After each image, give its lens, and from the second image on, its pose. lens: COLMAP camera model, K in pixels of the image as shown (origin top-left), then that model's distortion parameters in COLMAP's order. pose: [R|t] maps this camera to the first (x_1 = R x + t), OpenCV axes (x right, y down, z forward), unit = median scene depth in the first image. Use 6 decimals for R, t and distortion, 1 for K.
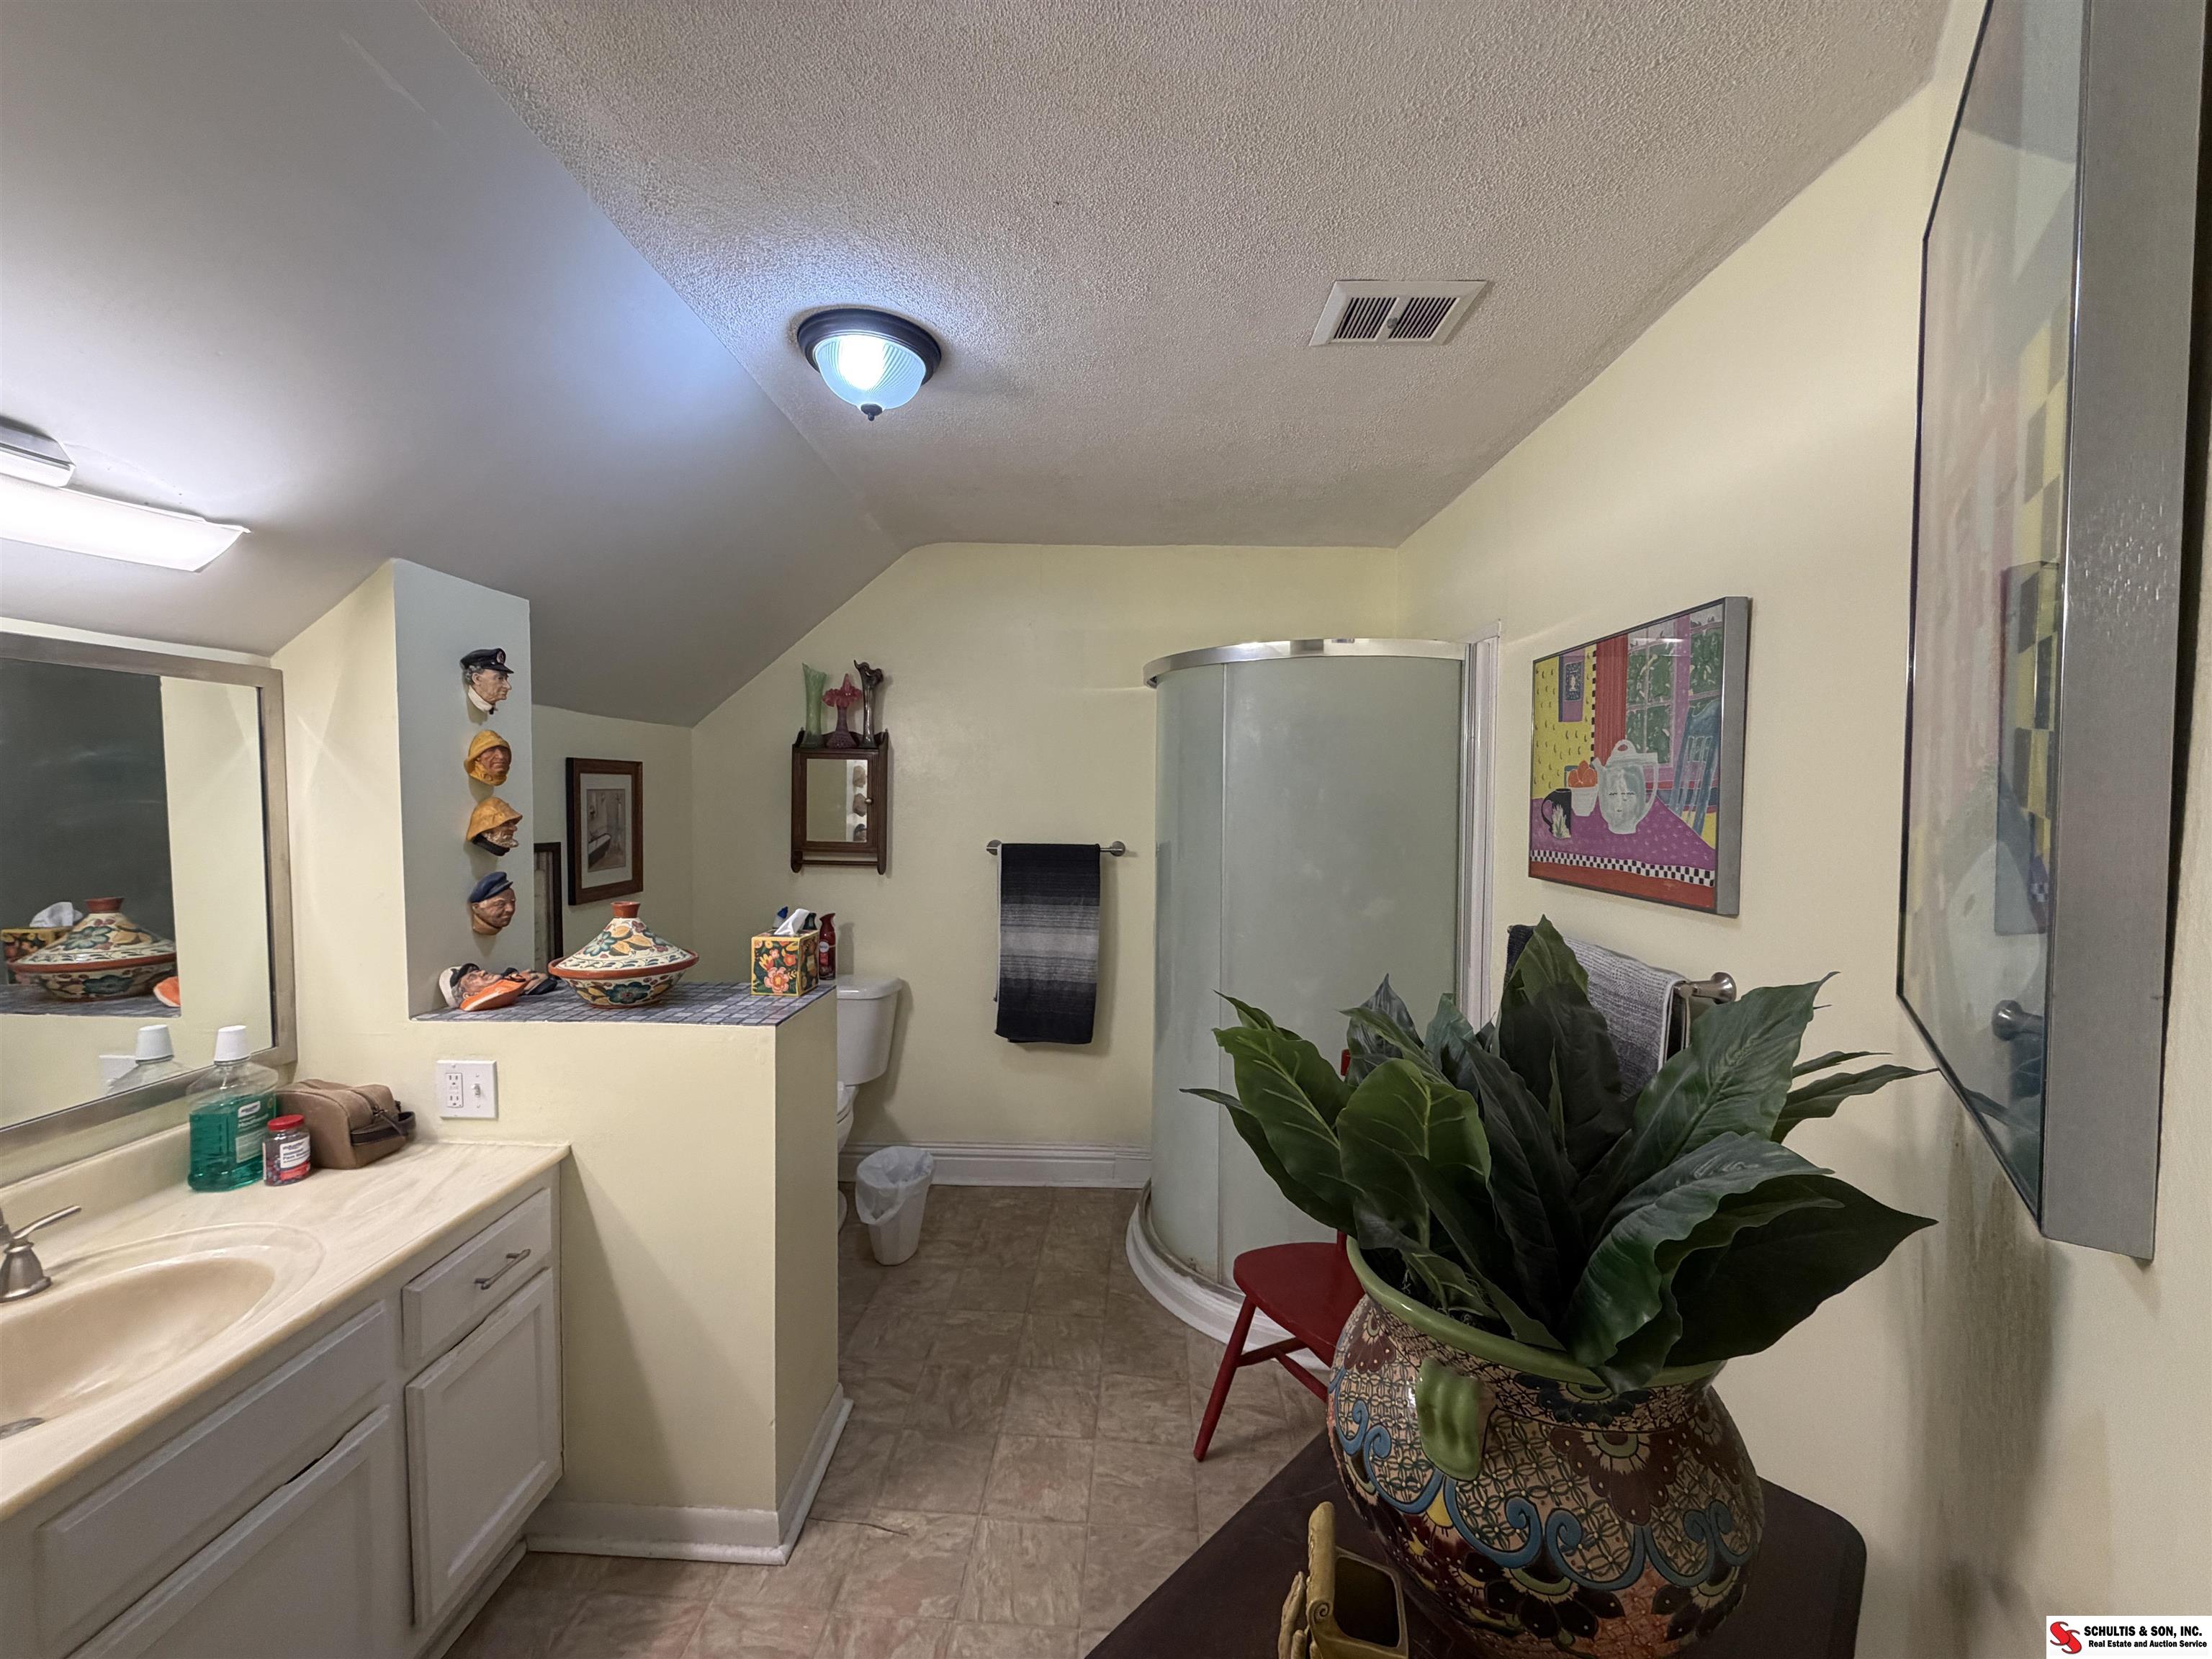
lens RADIAL K [[878.4, 0, 1106.3], [0, 878.4, 830.0], [0, 0, 1]] dist [0.000962, -0.000252]
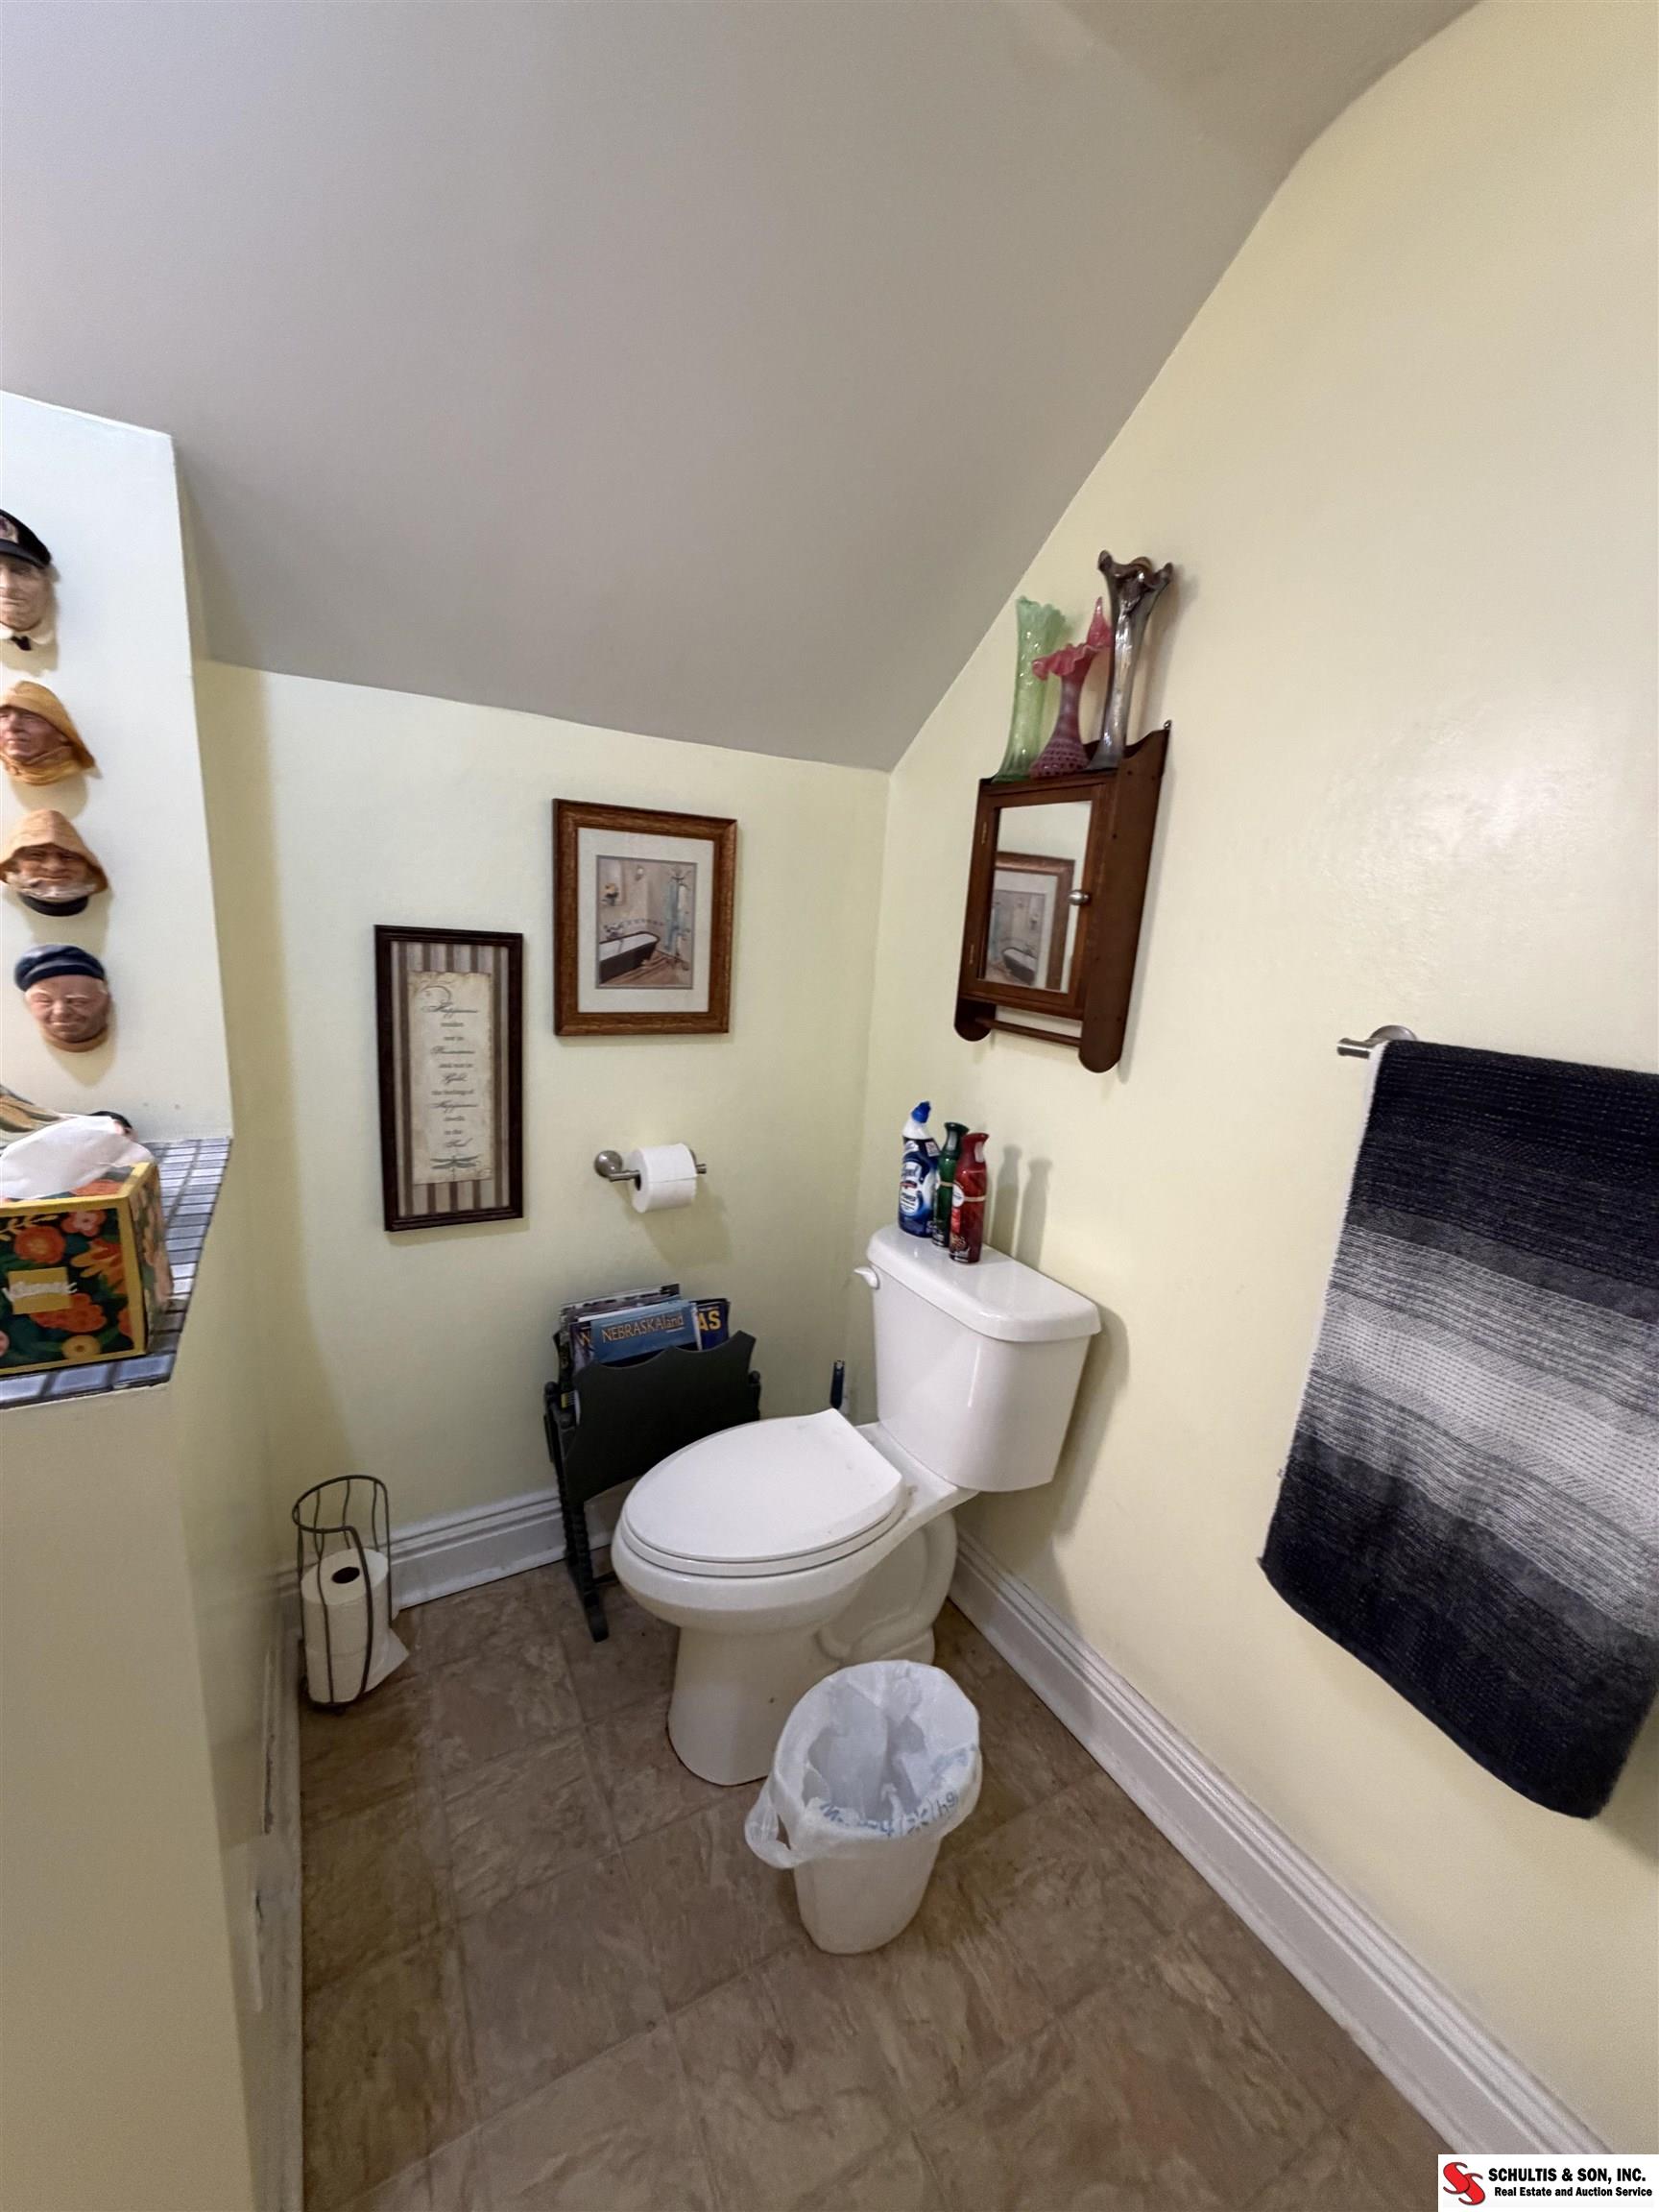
lens RADIAL K [[878.4, 0, 831.0], [0, 878.4, 1100.4], [0, 0, 1]] dist [0.000962, -0.000252]
pose [[0.526629, 0.194871, -0.827458, 0.044855], [-0.091798, 0.980716, 0.172540, 0.001615], [0.845124, -0.014906, 0.534362, 0.746506]]
